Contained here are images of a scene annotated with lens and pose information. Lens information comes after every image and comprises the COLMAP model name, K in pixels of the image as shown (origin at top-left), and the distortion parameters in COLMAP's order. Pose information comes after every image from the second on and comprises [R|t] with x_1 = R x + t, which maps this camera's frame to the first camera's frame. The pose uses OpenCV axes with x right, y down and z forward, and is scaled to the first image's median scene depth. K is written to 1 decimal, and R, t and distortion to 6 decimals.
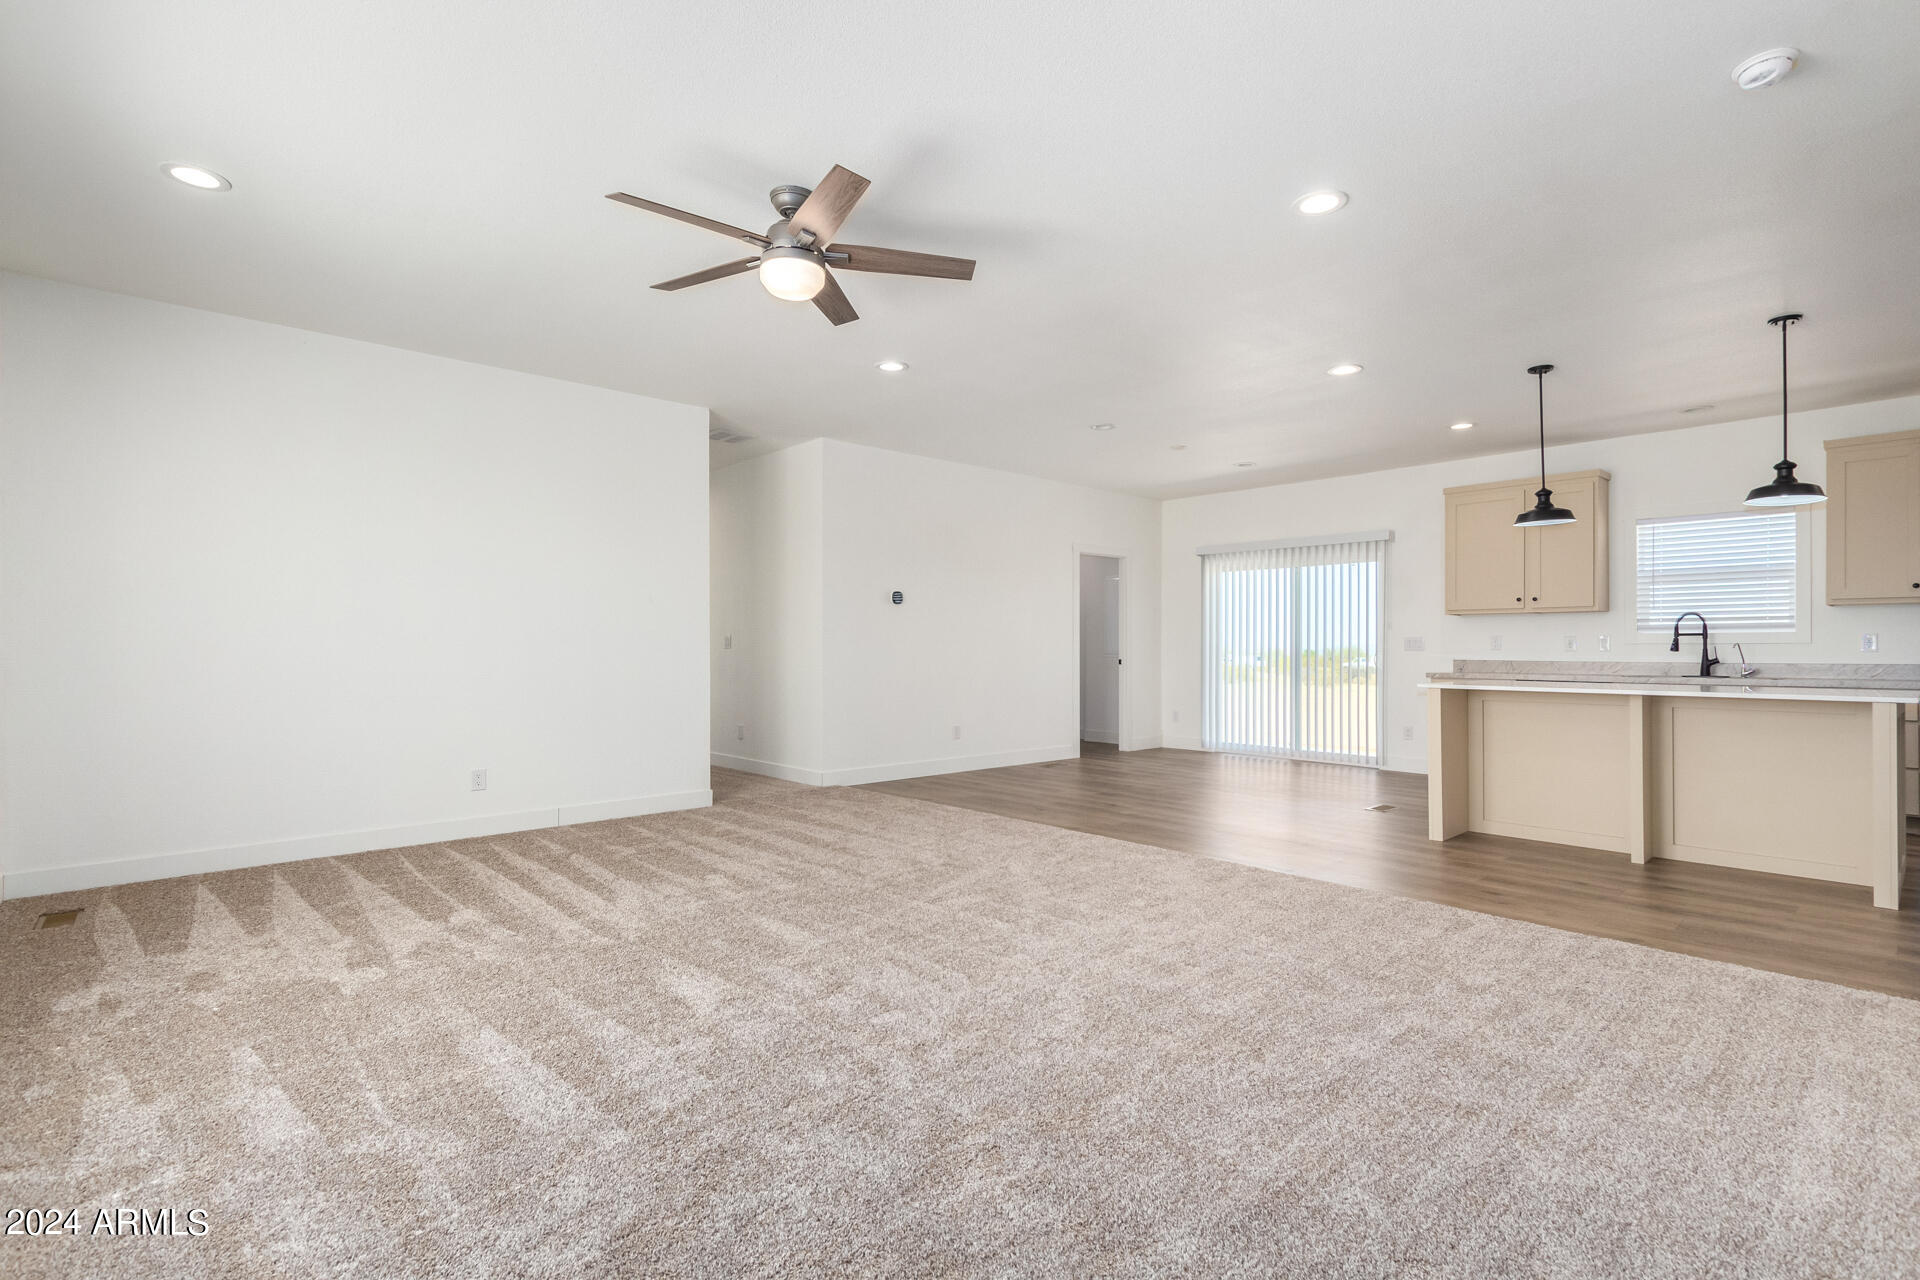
lens RADIAL K [[905.4, 0, 961.4], [0, 905.4, 647.1], [0, 0, 1]] dist [0.002095, 0.000174]
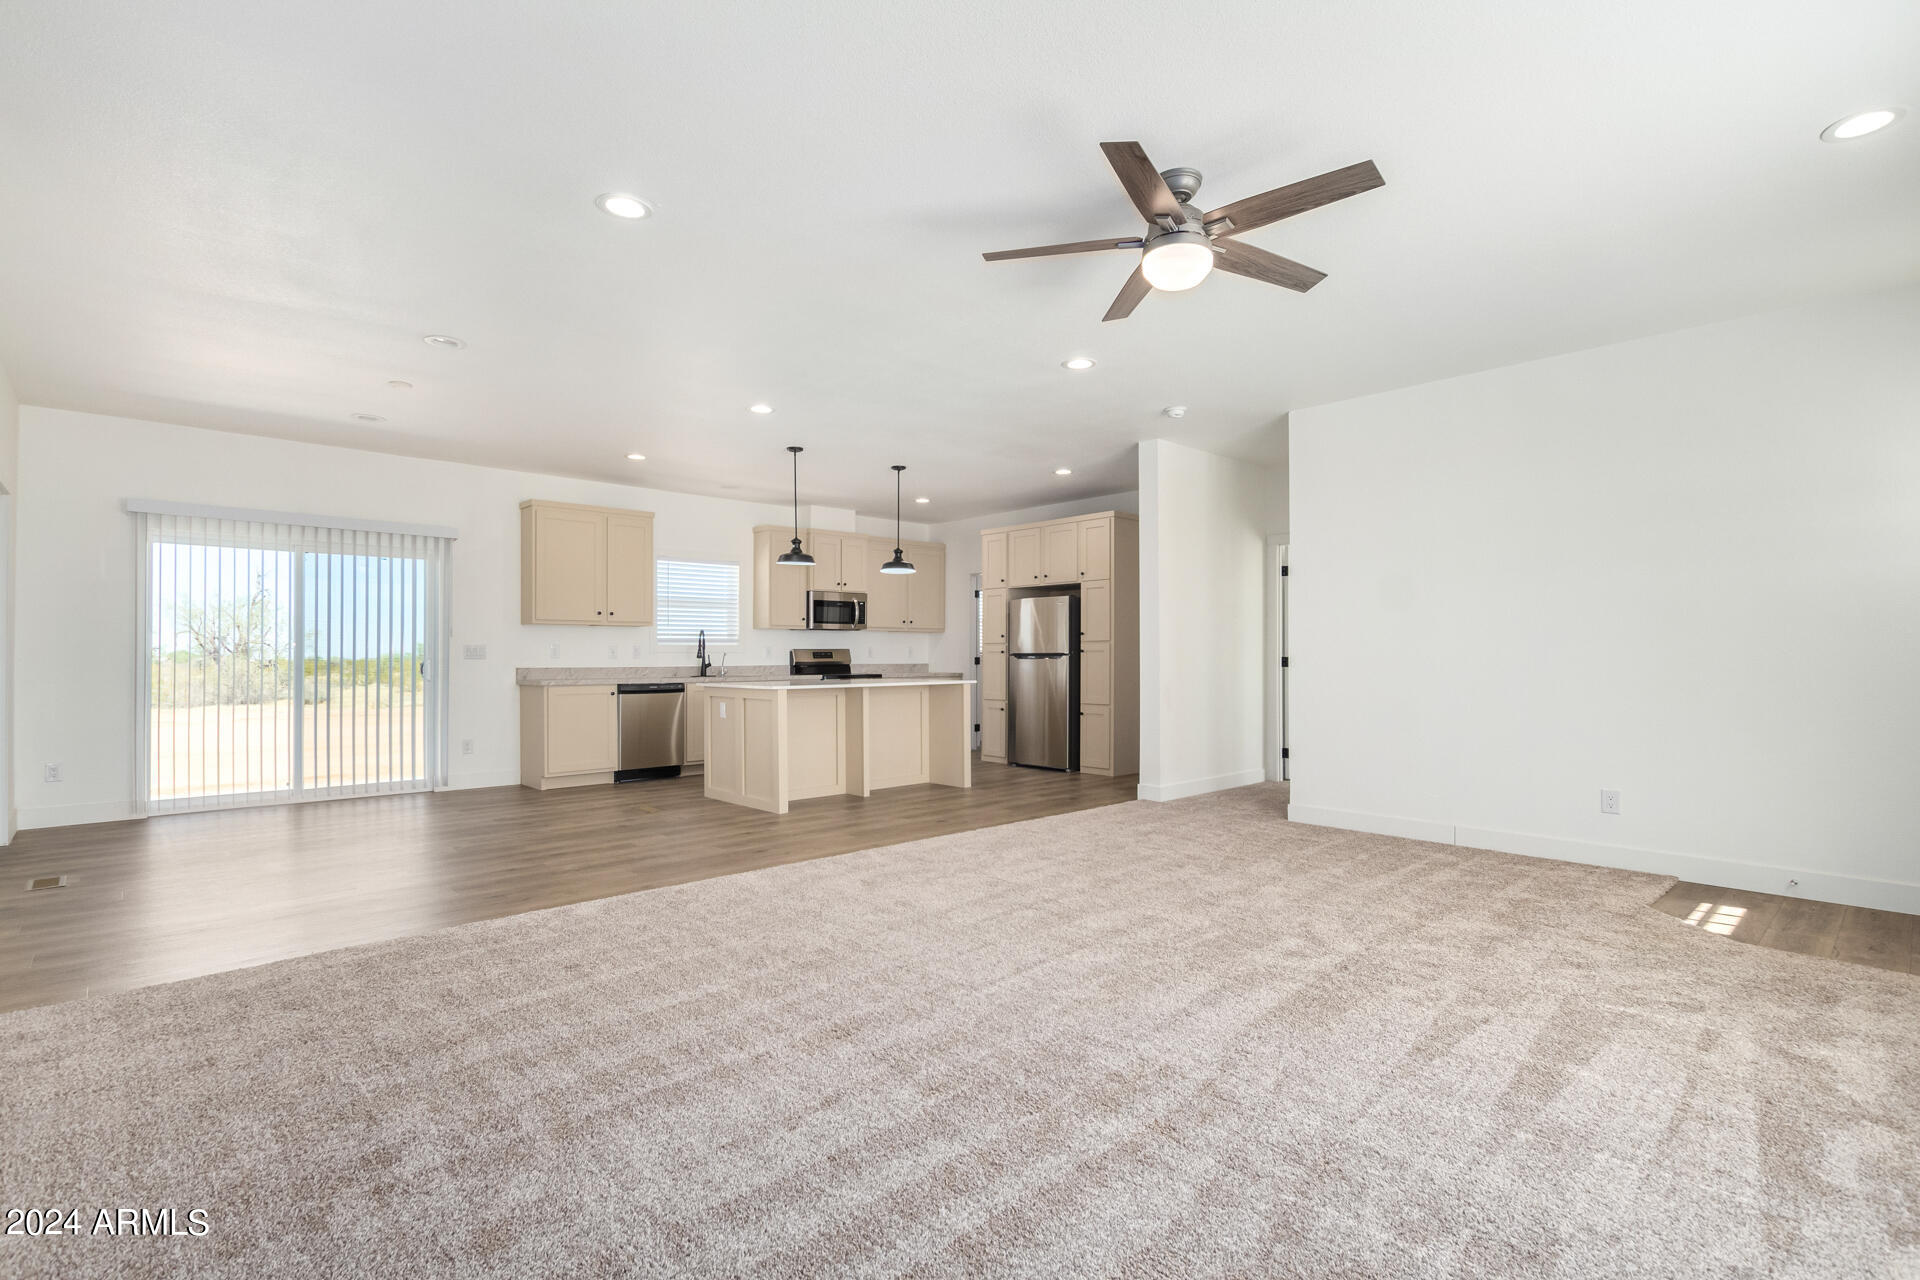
lens RADIAL K [[905.4, 0, 961.4], [0, 905.4, 647.1], [0, 0, 1]] dist [0.002095, 0.000174]
pose [[-0.025400, 0.008589, 0.999640, -0.490096], [0.001181, 0.999963, -0.008561, -0.000319], [-0.999677, 0.000963, -0.025409, 0.545084]]
